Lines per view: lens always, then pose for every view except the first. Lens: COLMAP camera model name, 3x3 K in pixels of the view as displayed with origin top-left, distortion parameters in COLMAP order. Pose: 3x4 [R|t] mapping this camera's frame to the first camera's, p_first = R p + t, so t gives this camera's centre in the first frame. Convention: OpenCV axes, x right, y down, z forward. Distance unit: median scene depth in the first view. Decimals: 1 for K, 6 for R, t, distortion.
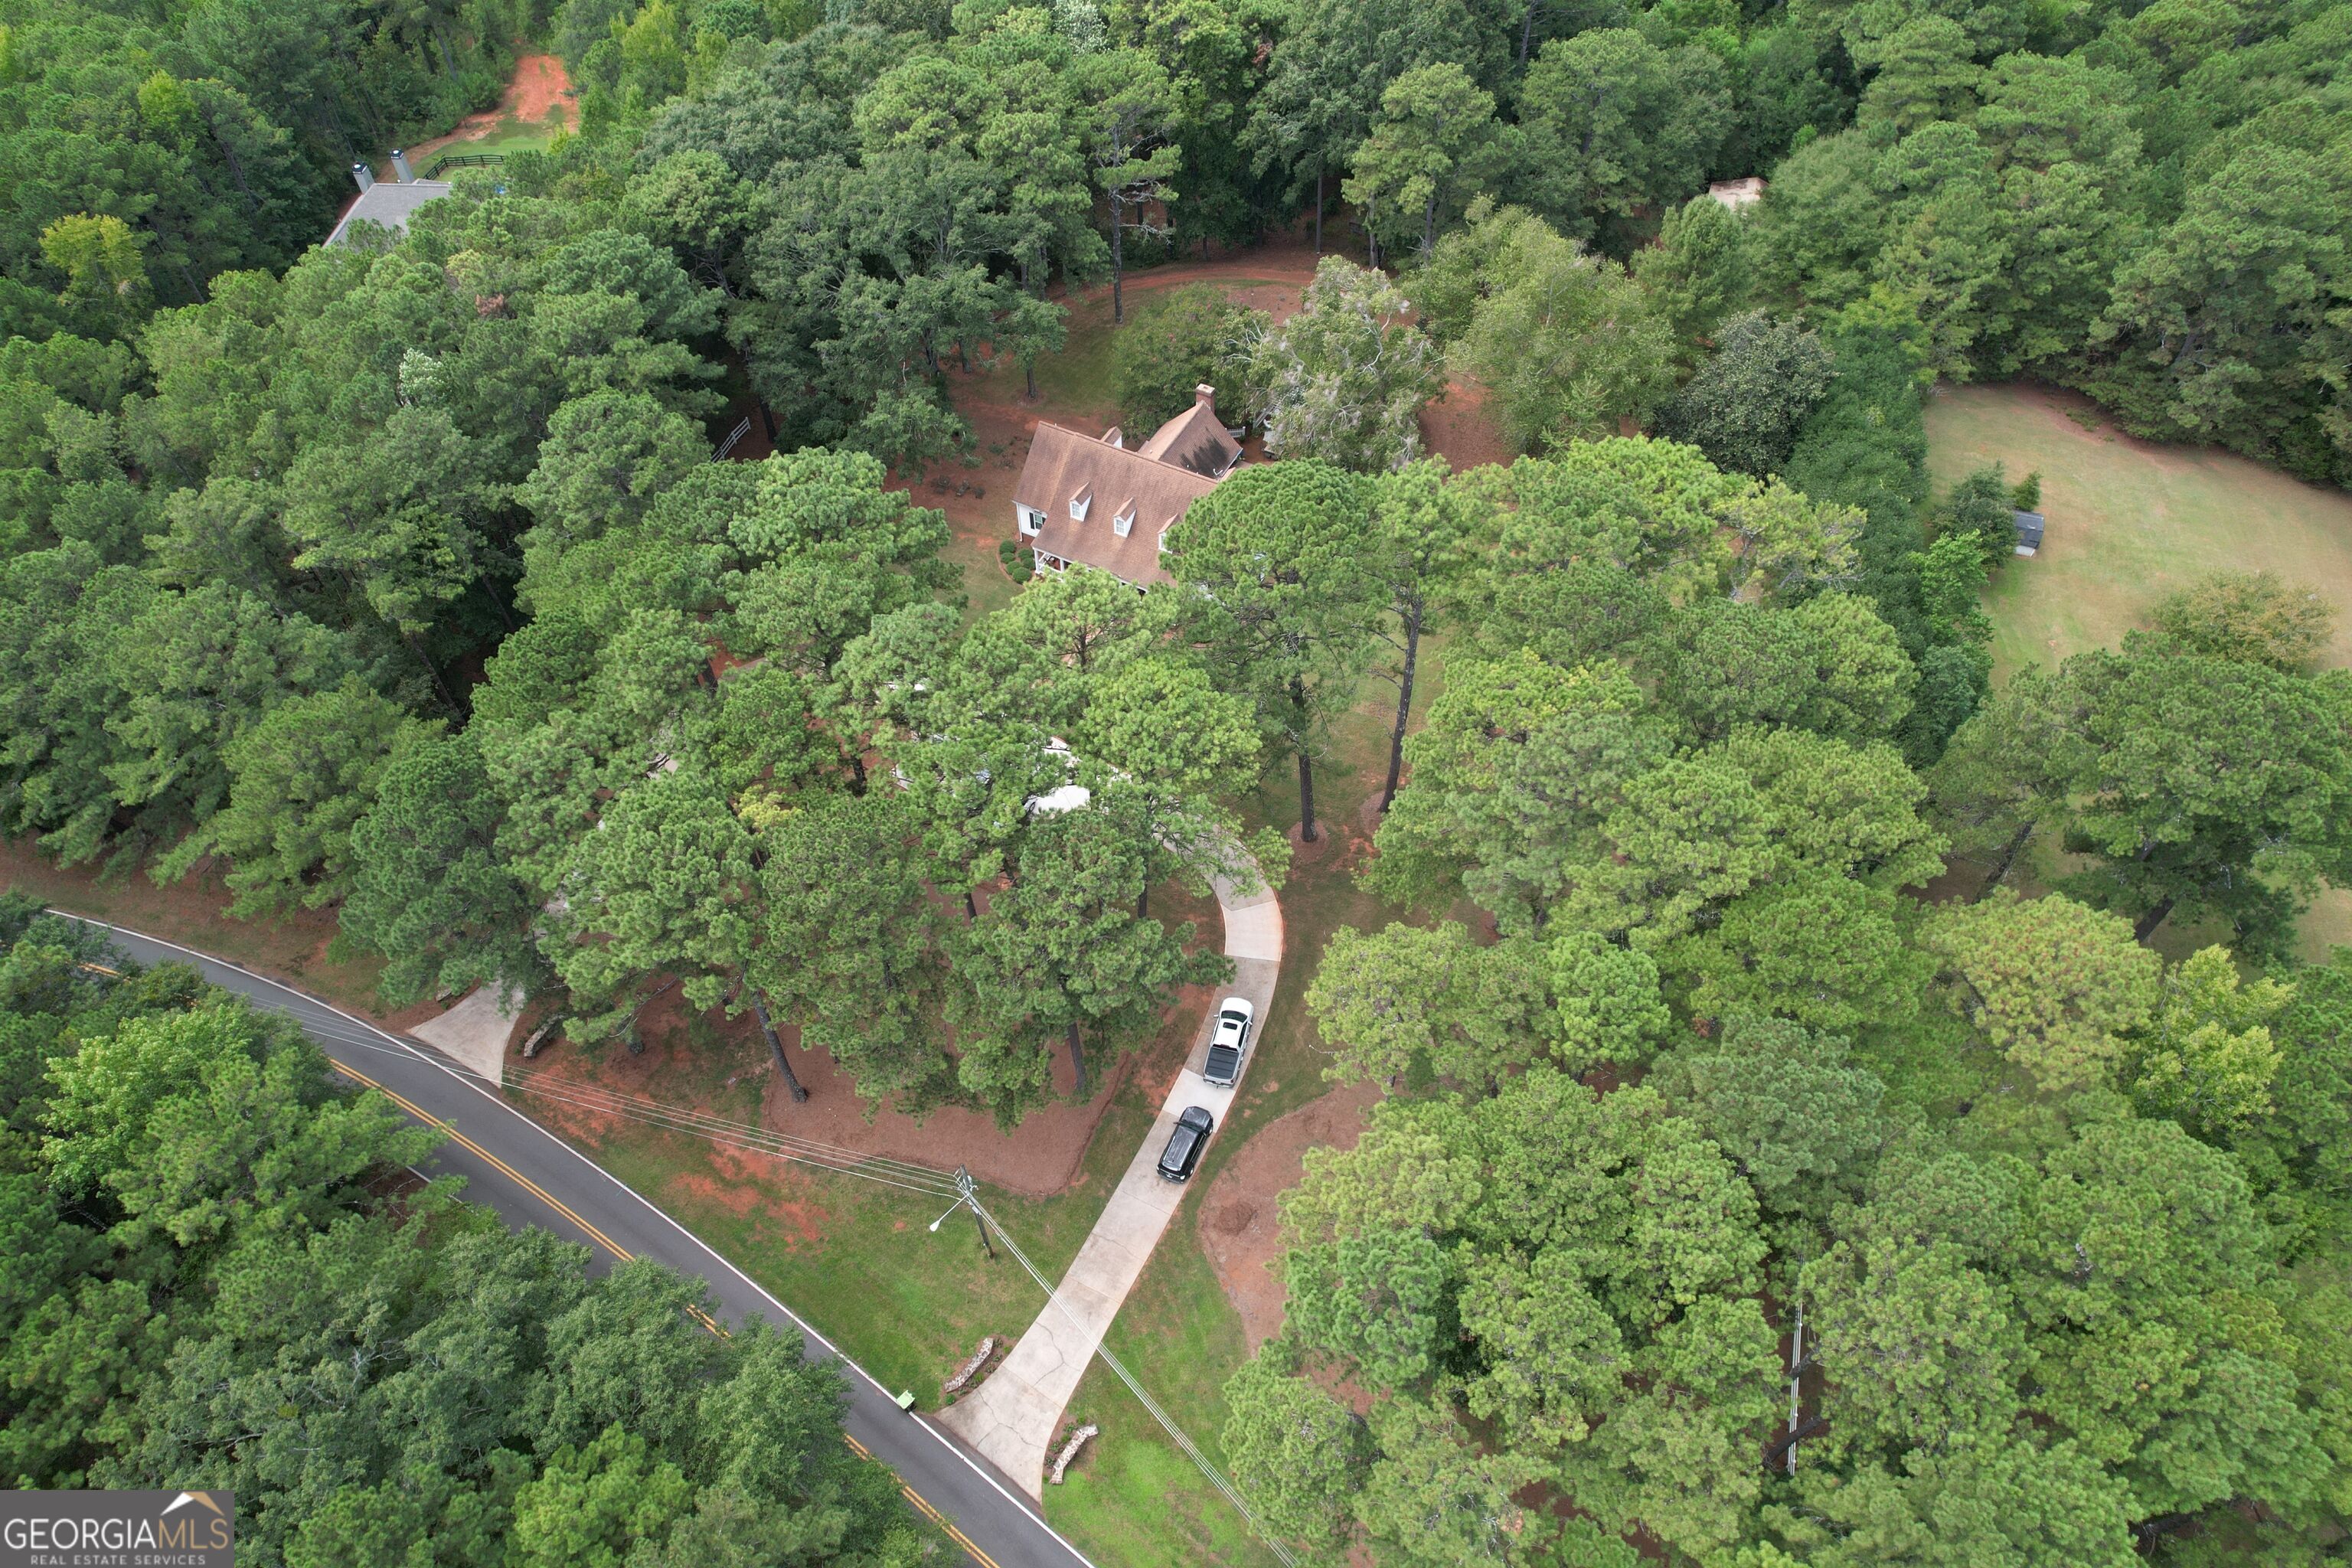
lens RADIAL K [[1495.7, 0, 1184.5], [0, 1495.7, 779.7], [0, 0, 1]] dist [-0.048953, 0.030687]
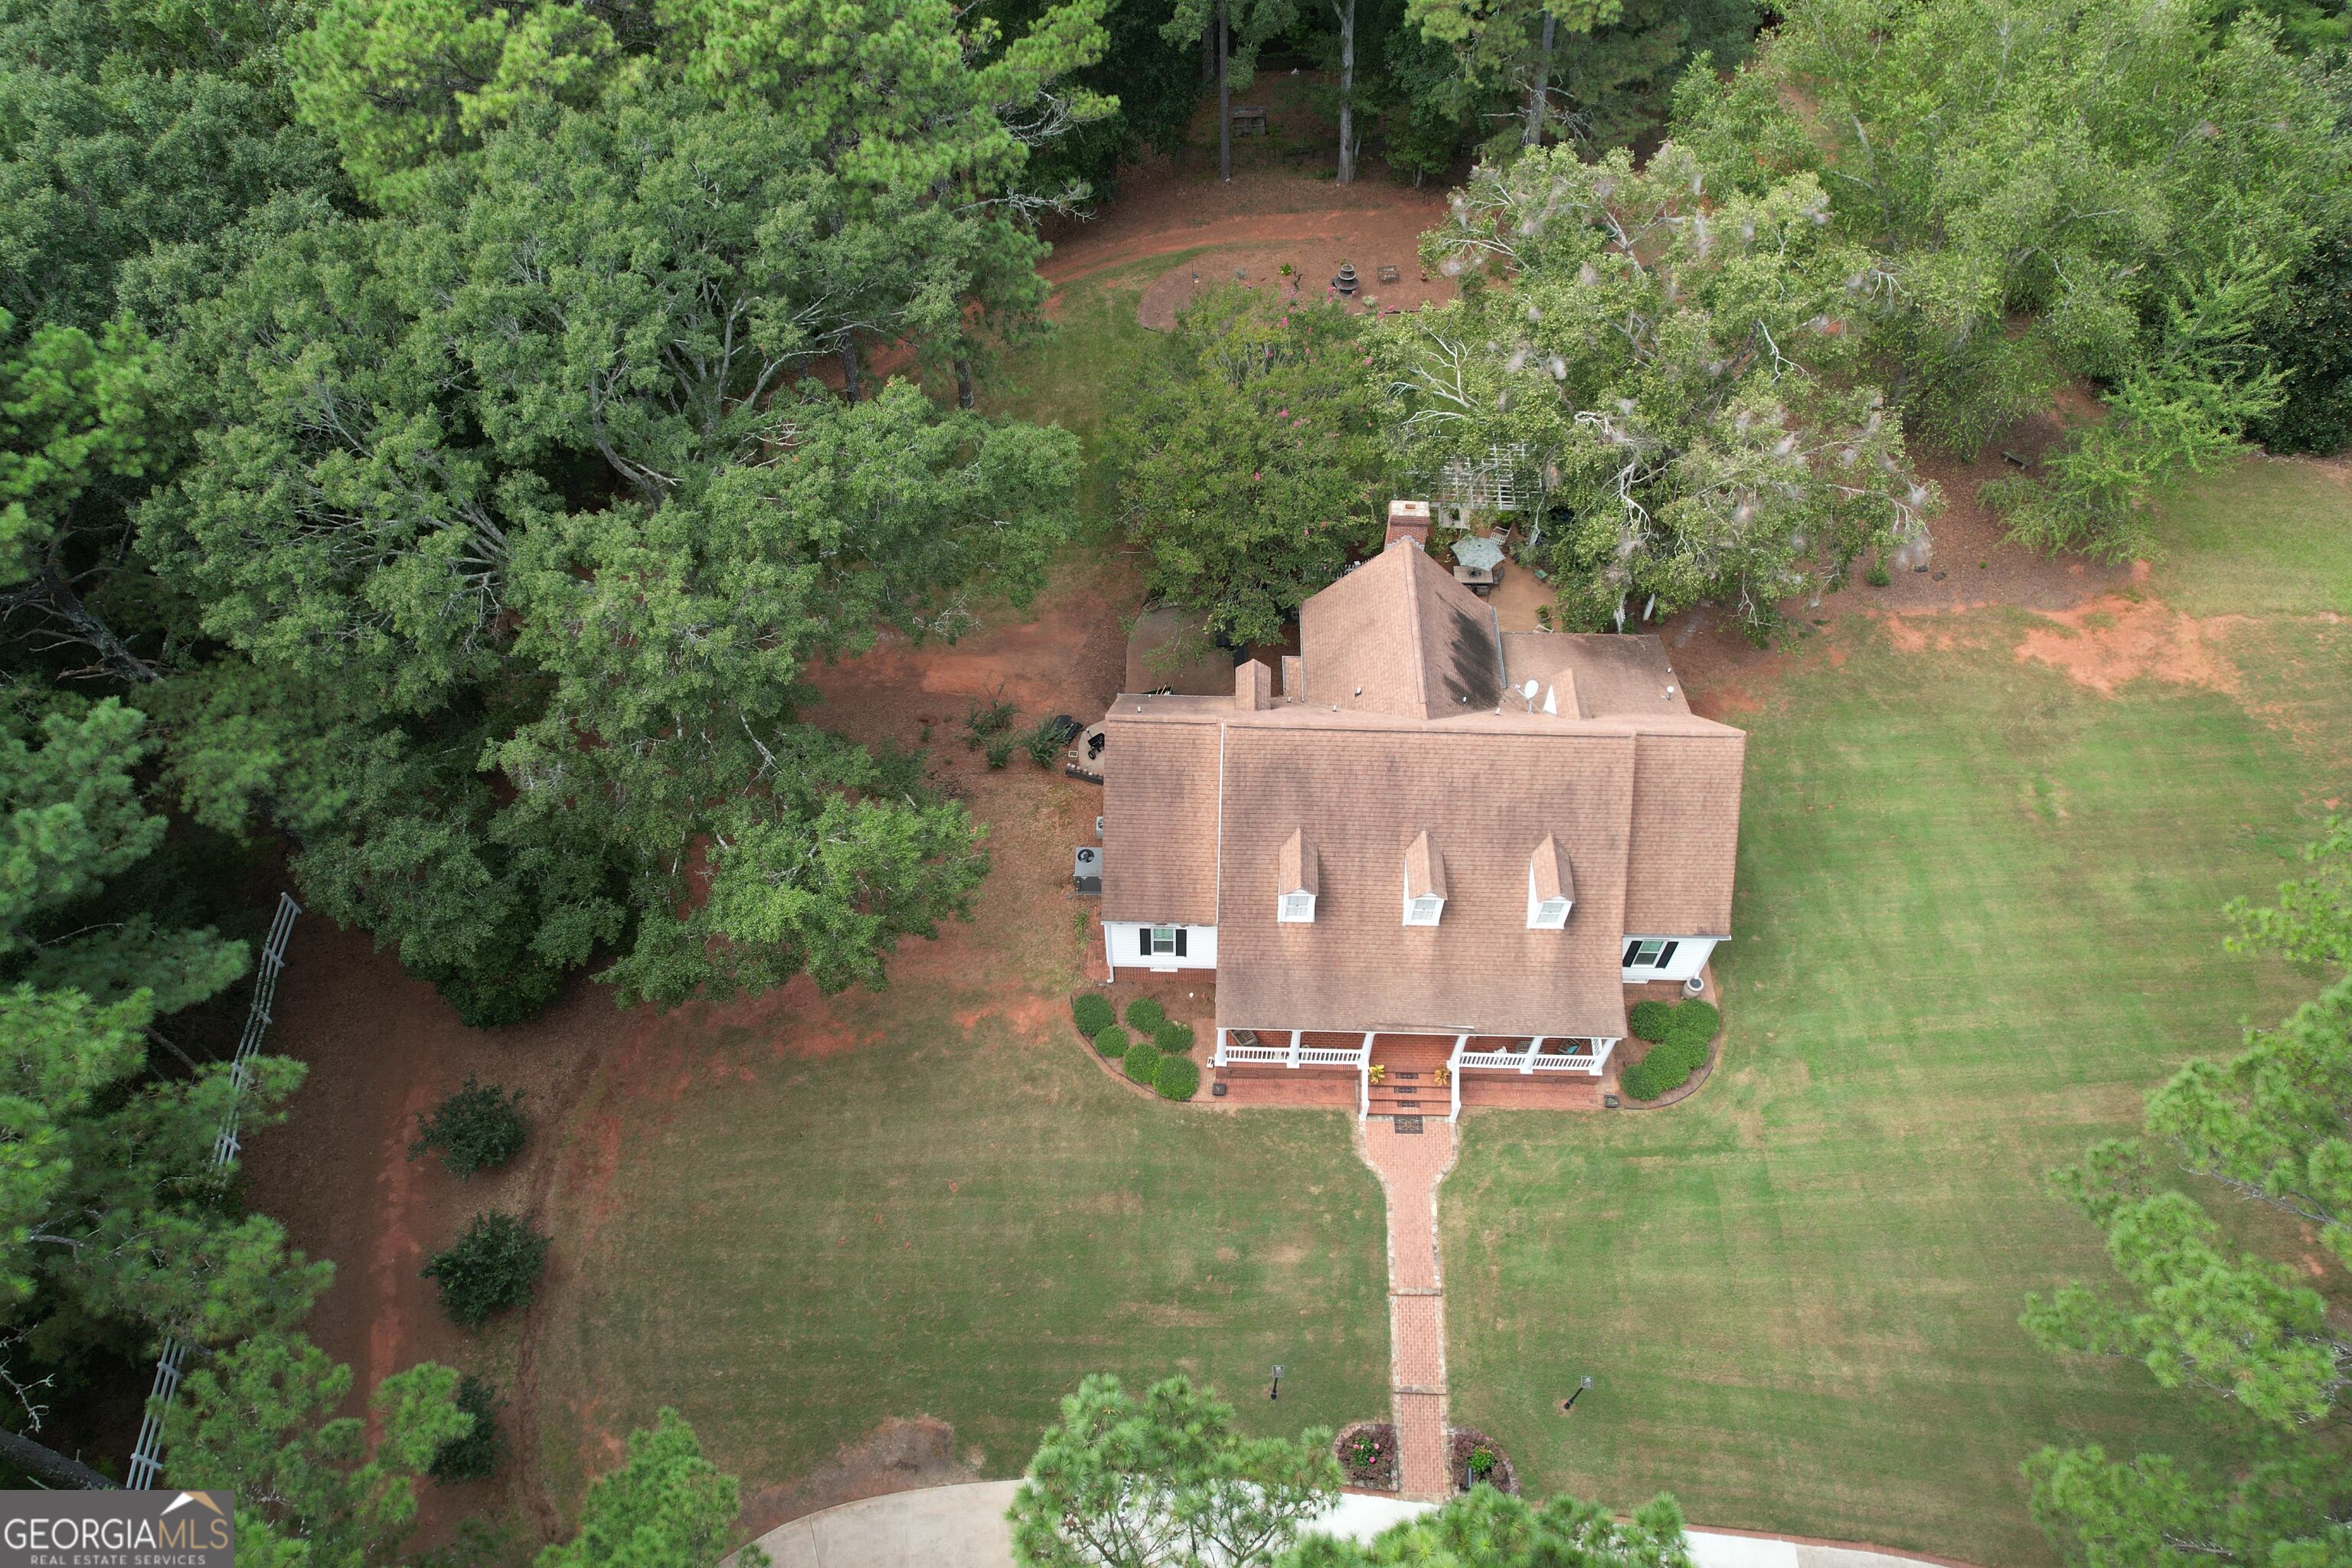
lens RADIAL K [[1495.7, 0, 1181.7], [0, 1495.7, 774.1], [0, 0, 1]] dist [-0.048953, 0.030687]
pose [[0.898057, -0.351798, 0.264069, -0.199138], [0.344169, 0.935808, 0.076235, -0.262032], [-0.273938, 0.022421, 0.961486, 0.643128]]
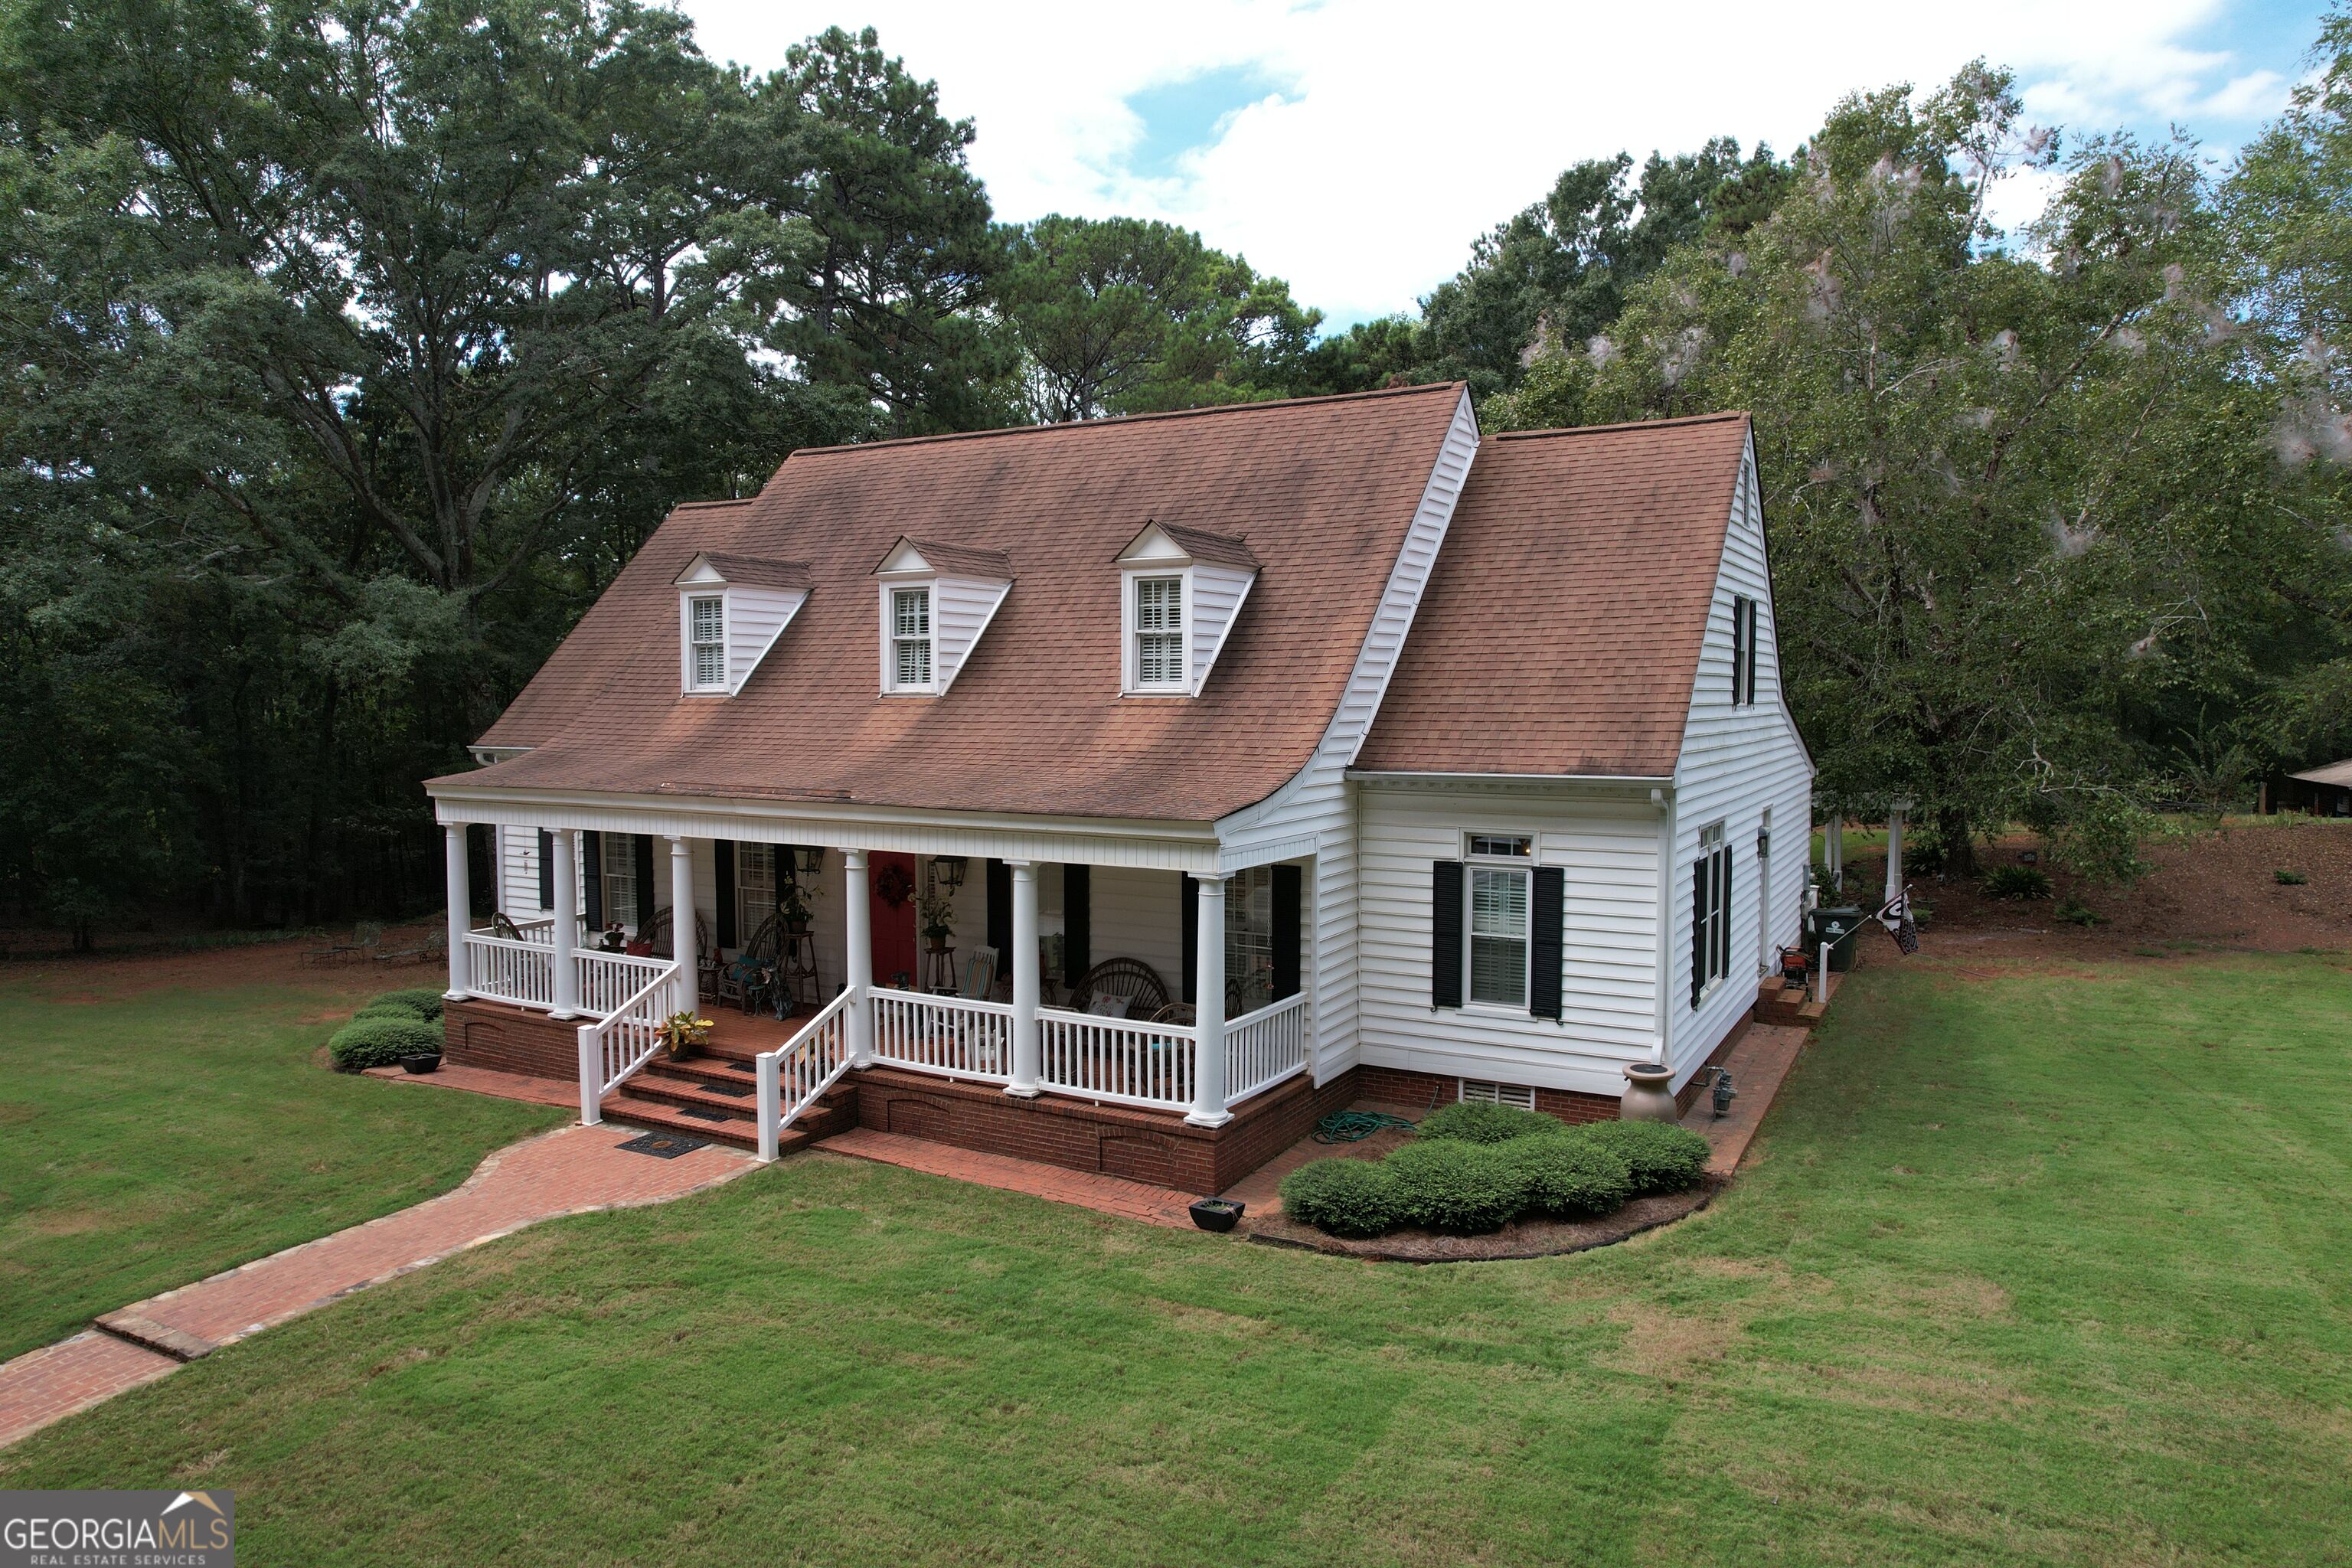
lens RADIAL K [[1495.7, 0, 1177.3], [0, 1495.7, 779.5], [0, 0, 1]] dist [-0.048953, 0.030687]
pose [[0.999398, 0.007751, -0.033804, -0.006767], [-0.030534, 0.658855, -0.751650, -0.026584], [0.016446, 0.752230, 0.658696, 0.913388]]
